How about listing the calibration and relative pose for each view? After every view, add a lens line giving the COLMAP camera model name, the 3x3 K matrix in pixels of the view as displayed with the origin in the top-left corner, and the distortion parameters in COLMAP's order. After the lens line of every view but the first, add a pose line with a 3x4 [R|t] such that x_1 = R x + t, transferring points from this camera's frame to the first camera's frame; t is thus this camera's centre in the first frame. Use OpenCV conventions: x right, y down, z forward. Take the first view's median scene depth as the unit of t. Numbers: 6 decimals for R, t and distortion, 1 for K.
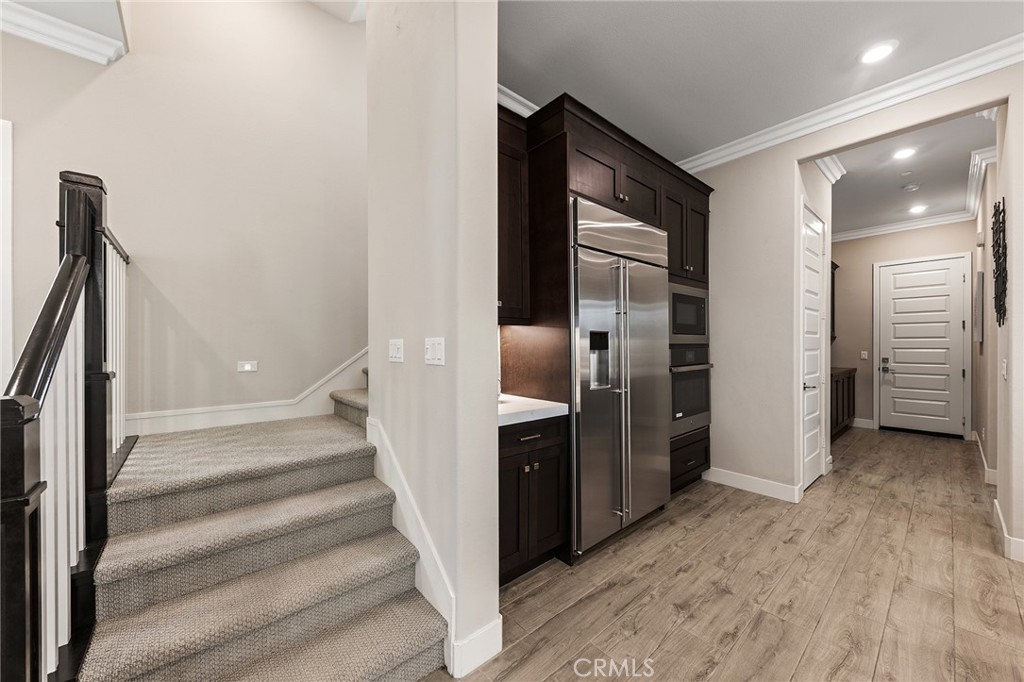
lens RADIAL K [[366.1, 0, 505.8], [0, 366.1, 341.7], [0, 0, 1]] dist [0.008994, -0.000091]
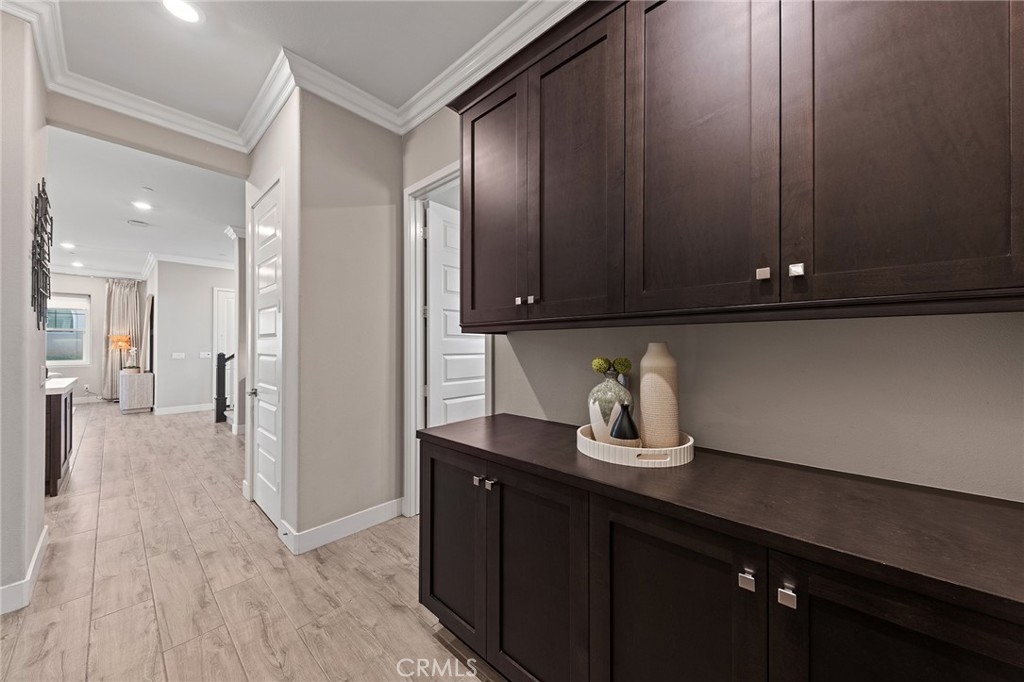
lens RADIAL K [[359.0, 0, 510.8], [0, 359.0, 345.6], [0, 0, 1]] dist [0.005843, -0.000119]
pose [[0.140815, -0.003828, -0.990029, 2.211645], [0.002376, 0.999991, -0.003528, 0.036976], [0.990033, -0.001855, 0.140822, 1.870633]]
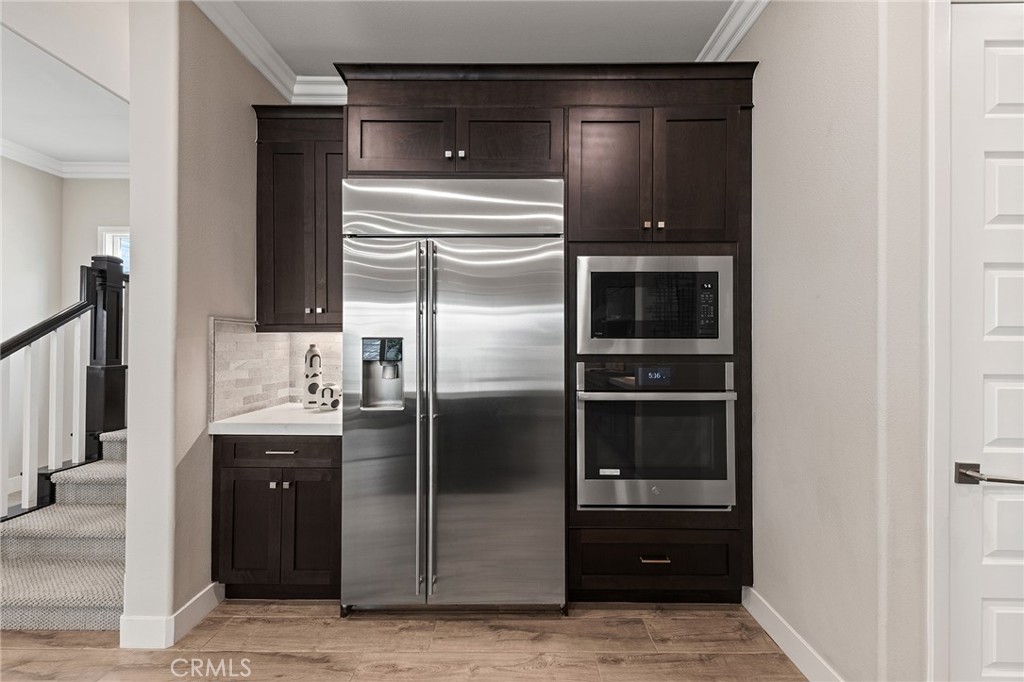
lens RADIAL K [[359.0, 0, 511.7], [0, 359.0, 344.7], [0, 0, 1]] dist [0.005843, -0.000119]
pose [[0.764526, -0.009855, -0.644517, 0.850710], [0.001126, 0.999902, -0.013954, -0.002164], [0.644592, 0.009942, 0.764462, 0.511055]]
